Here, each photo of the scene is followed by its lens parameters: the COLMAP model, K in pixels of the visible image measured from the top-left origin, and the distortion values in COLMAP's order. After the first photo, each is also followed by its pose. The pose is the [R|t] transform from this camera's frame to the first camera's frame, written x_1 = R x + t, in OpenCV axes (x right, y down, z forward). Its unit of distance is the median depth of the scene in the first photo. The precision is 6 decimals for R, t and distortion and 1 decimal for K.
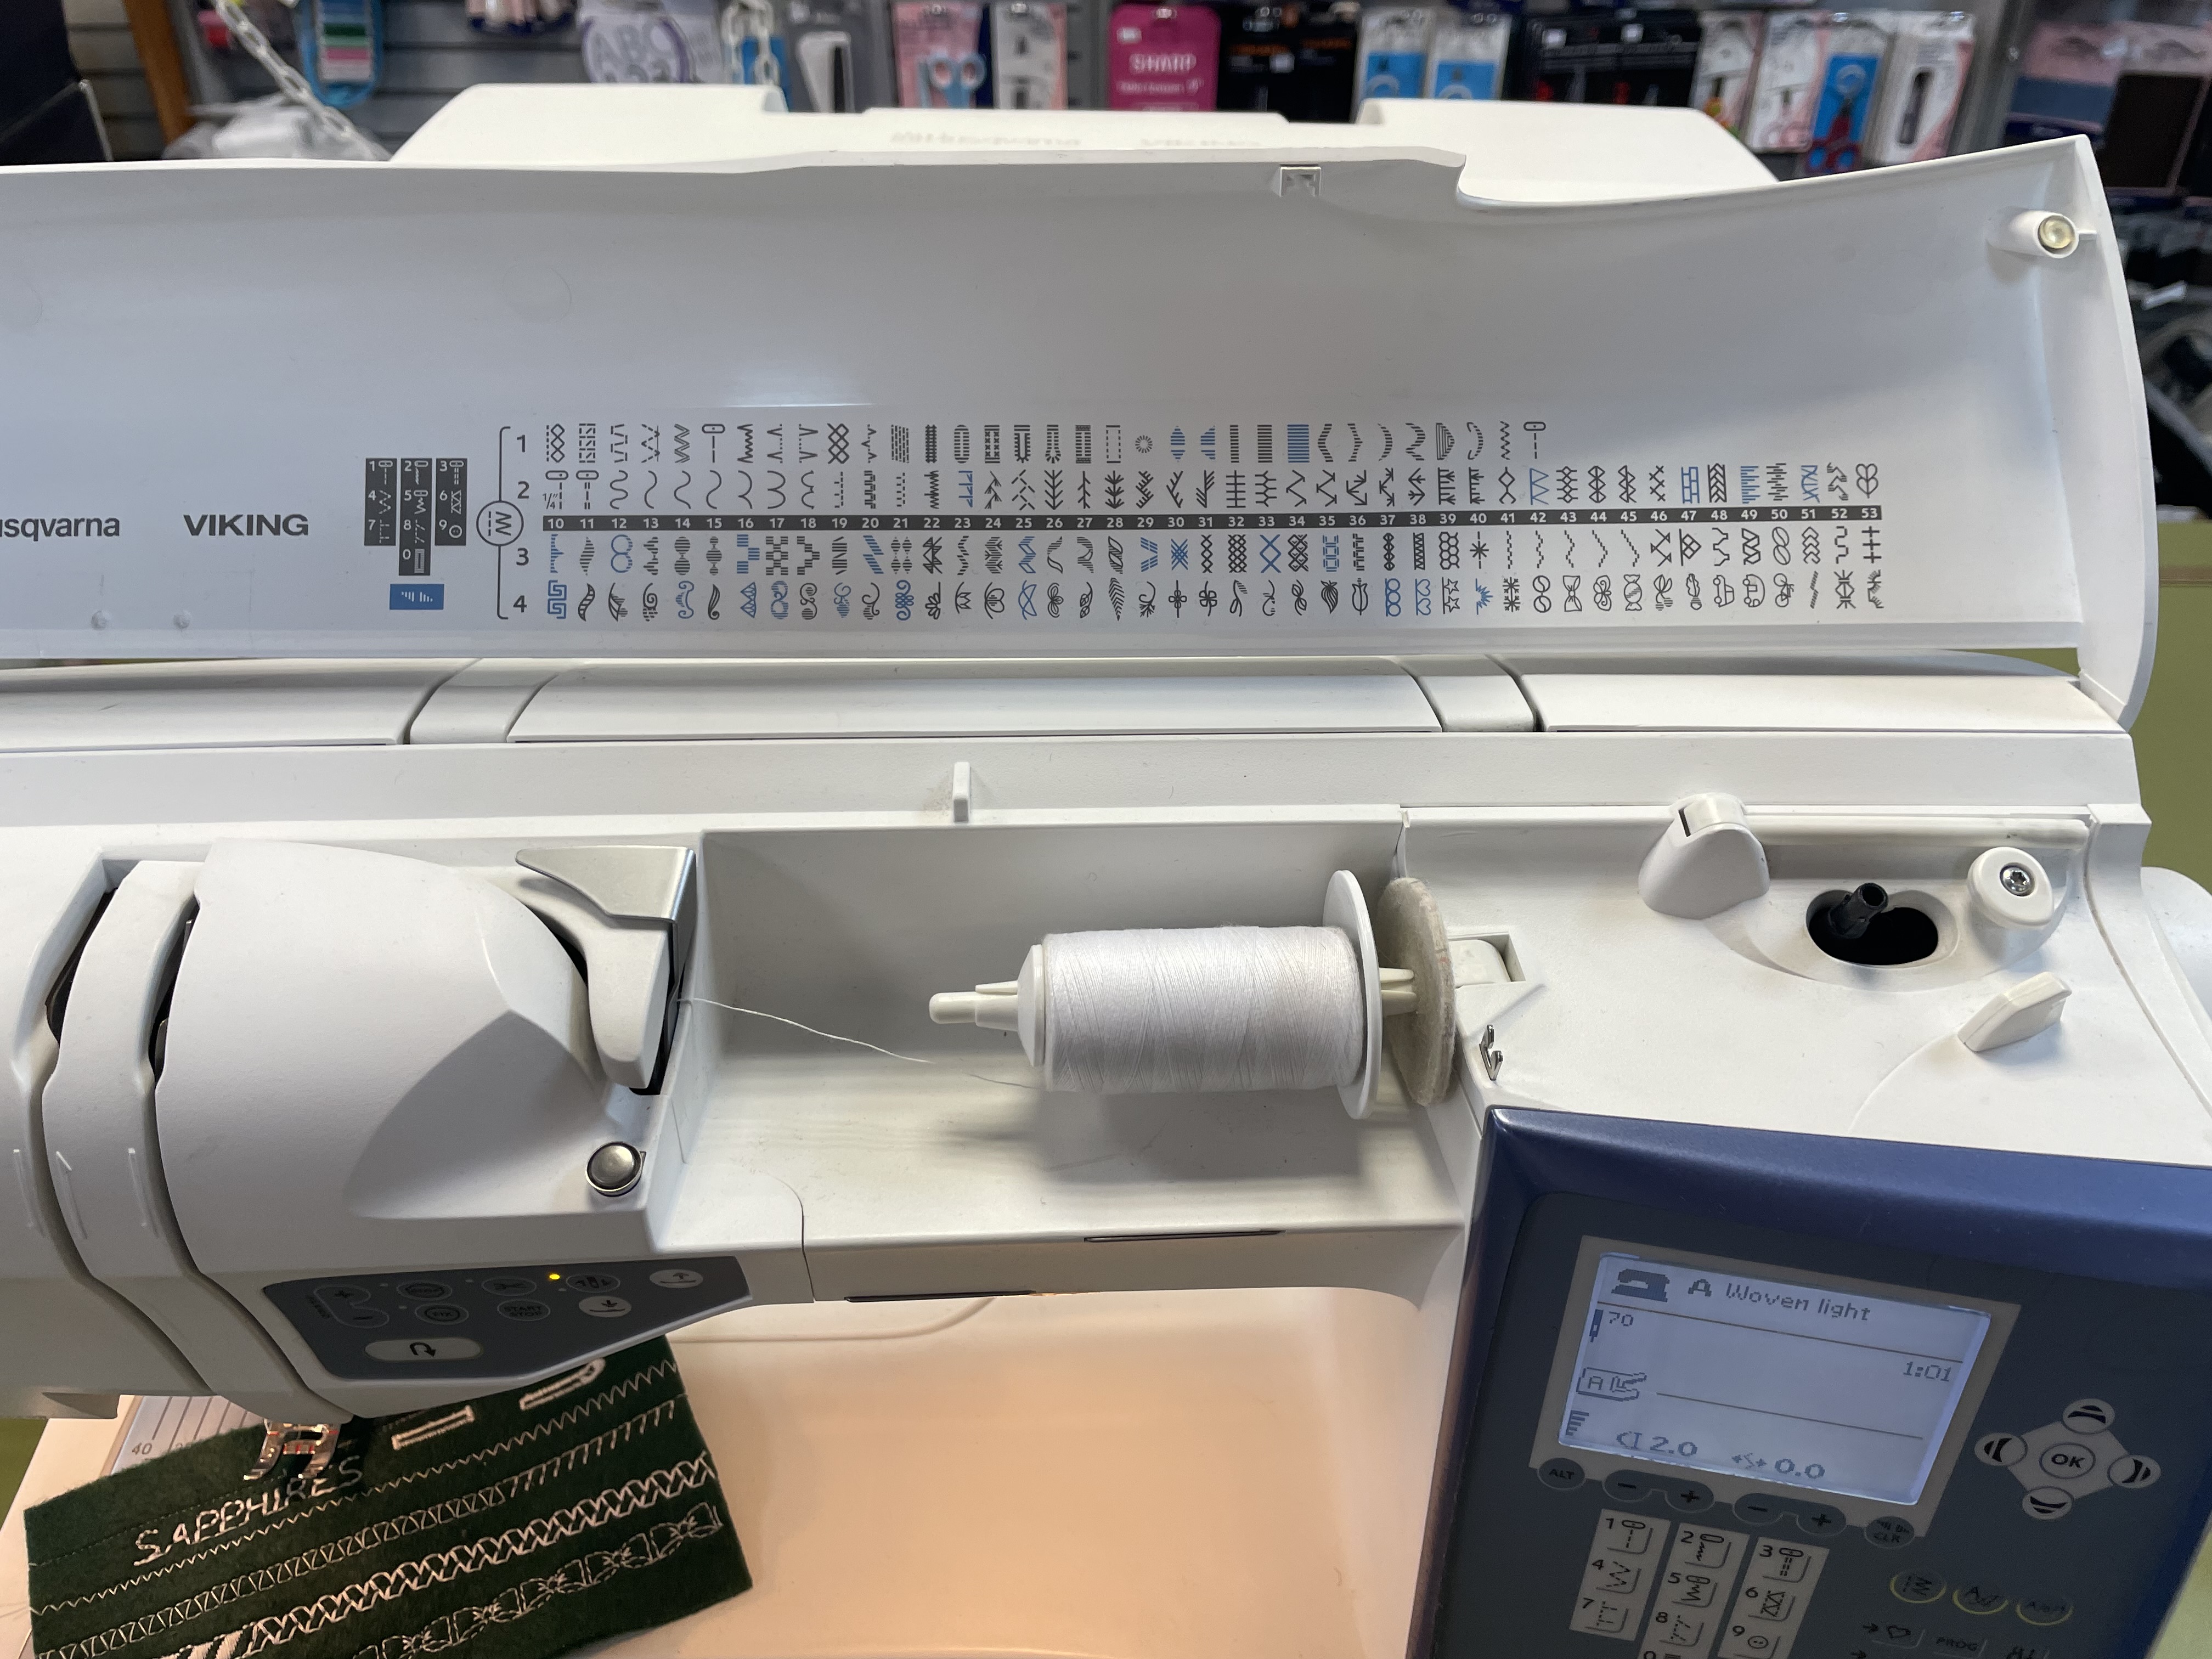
lens RADIAL K [[1709.9, 0, 1142.6], [0, 1709.9, 792.9], [0, 0, 1]] dist [0.071692, -0.102980]
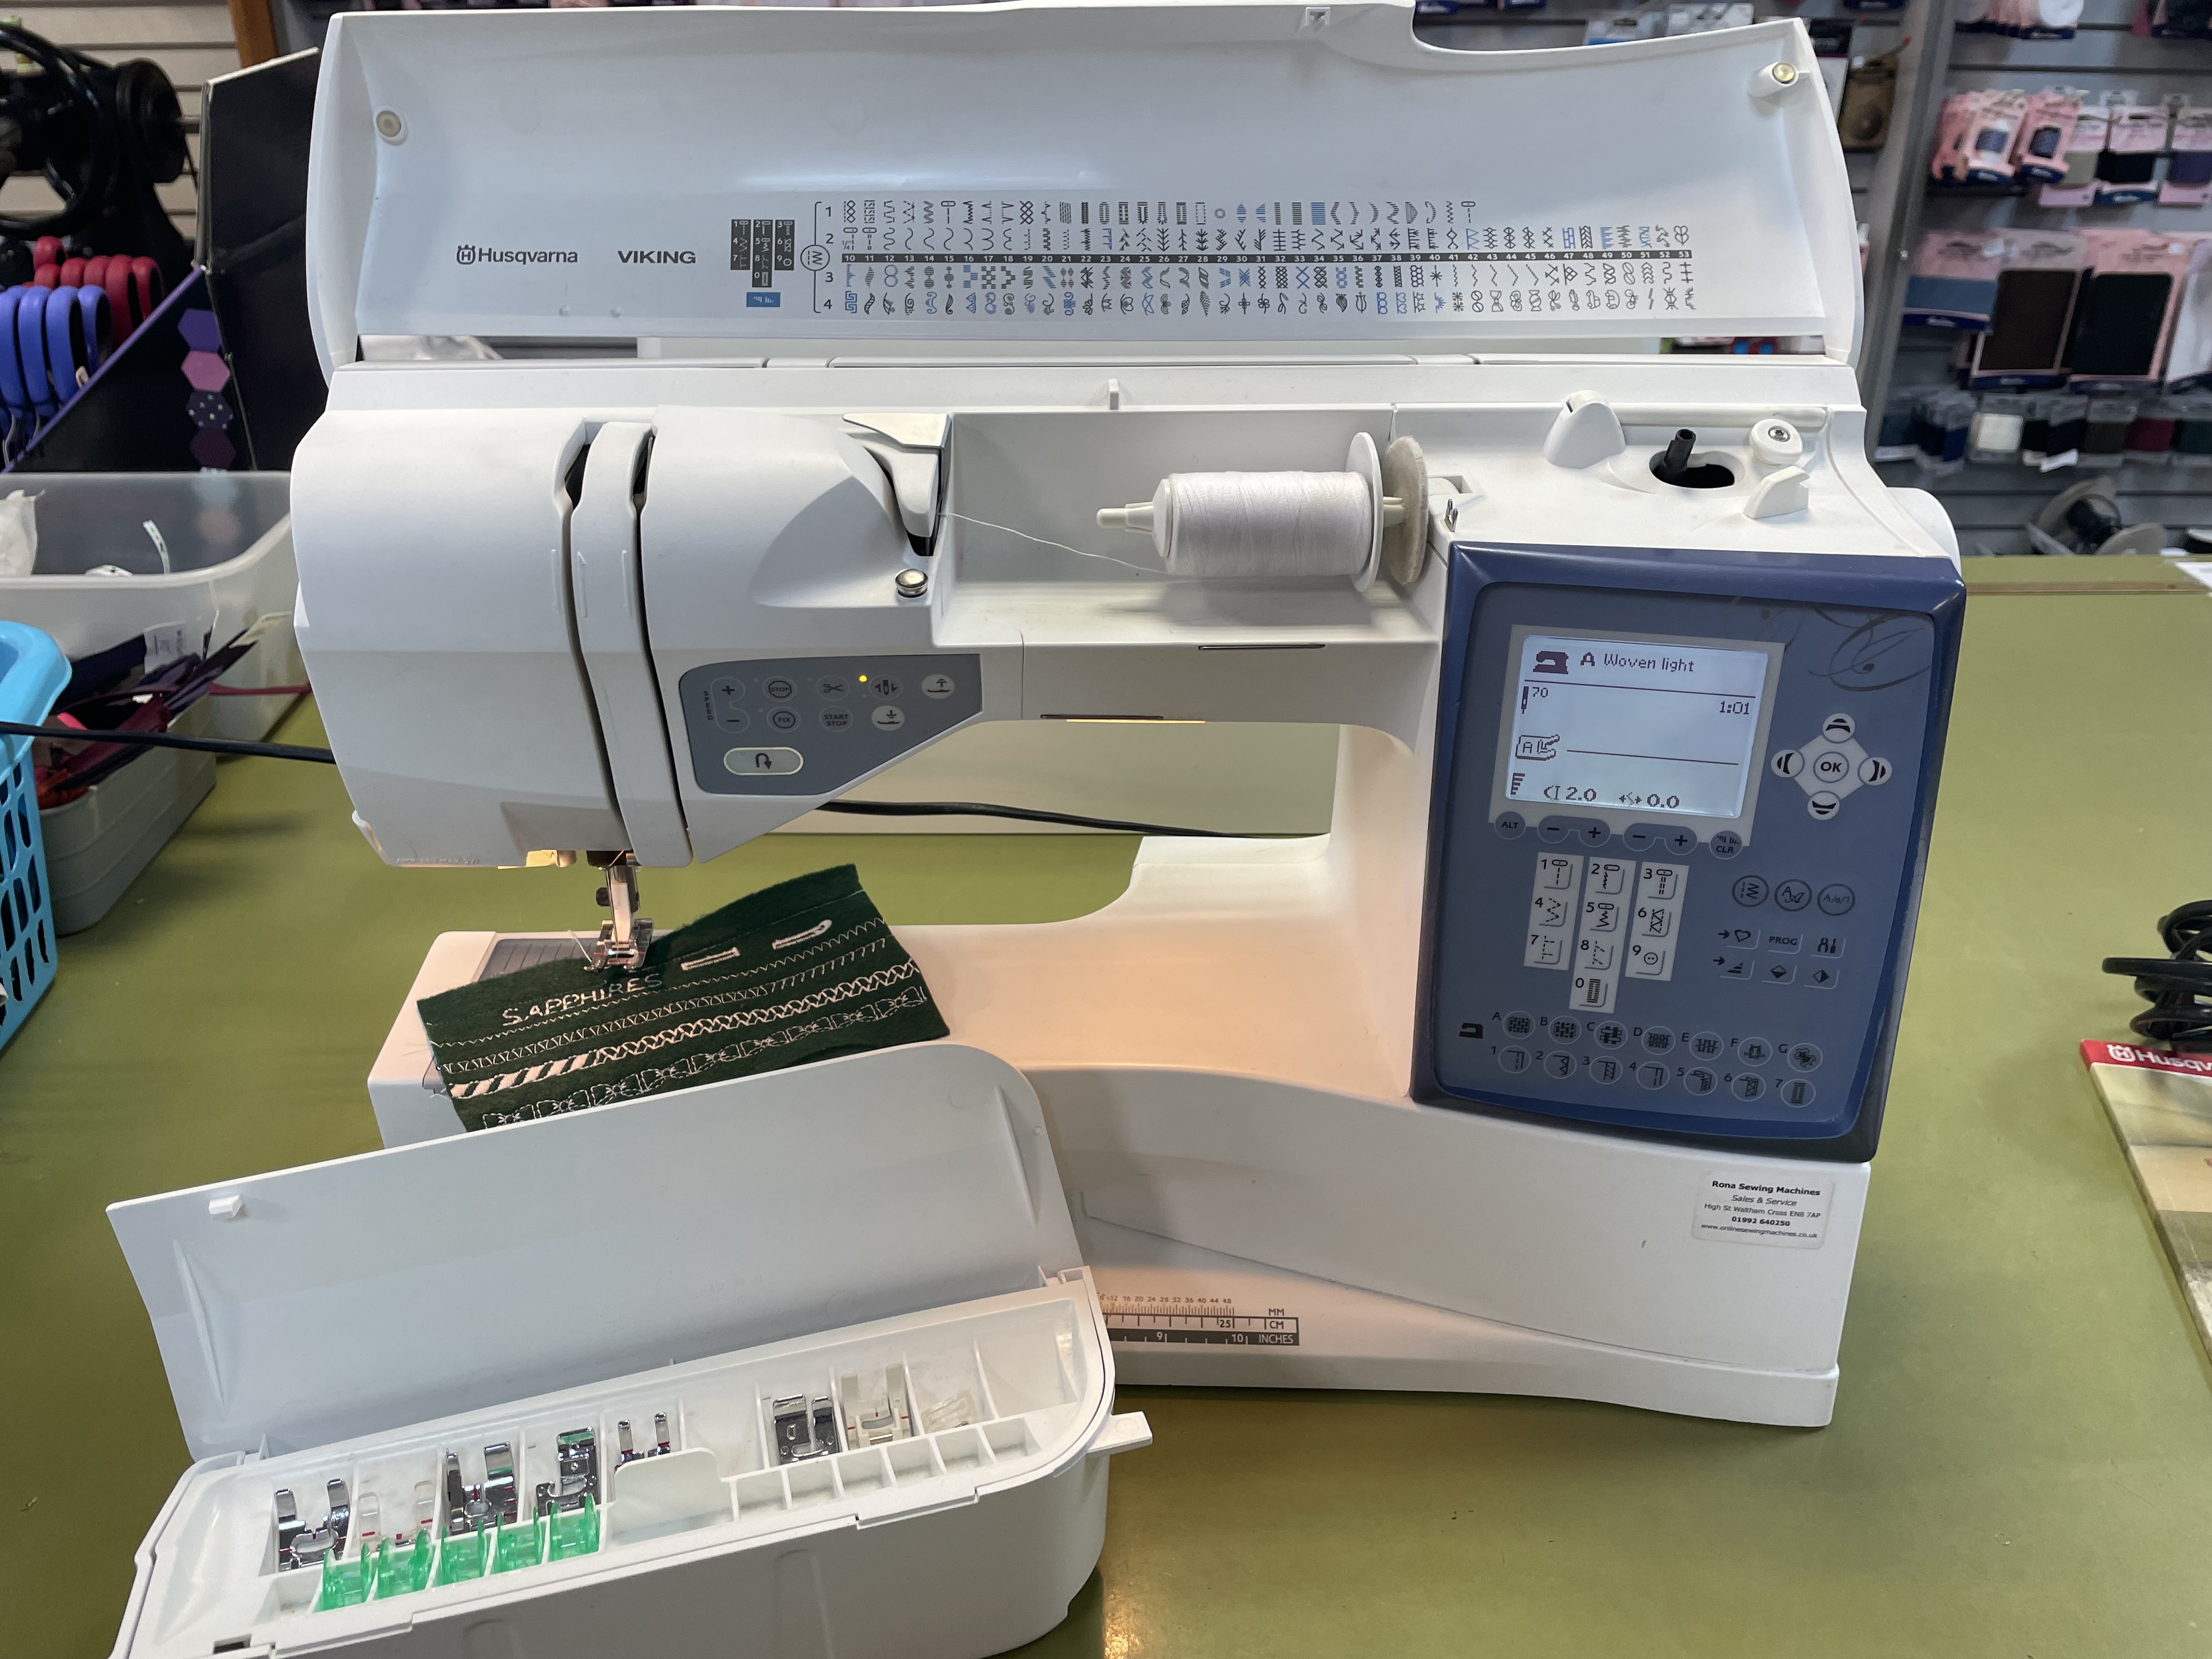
lens RADIAL K [[1709.9, 0, 1154.3], [0, 1709.9, 790.3], [0, 0, 1]] dist [0.071692, -0.102980]
pose [[0.999868, -0.014136, 0.008010, -0.084490], [0.015226, 0.987277, -0.158276, 0.602841], [-0.005671, 0.158377, 0.987362, -0.501796]]
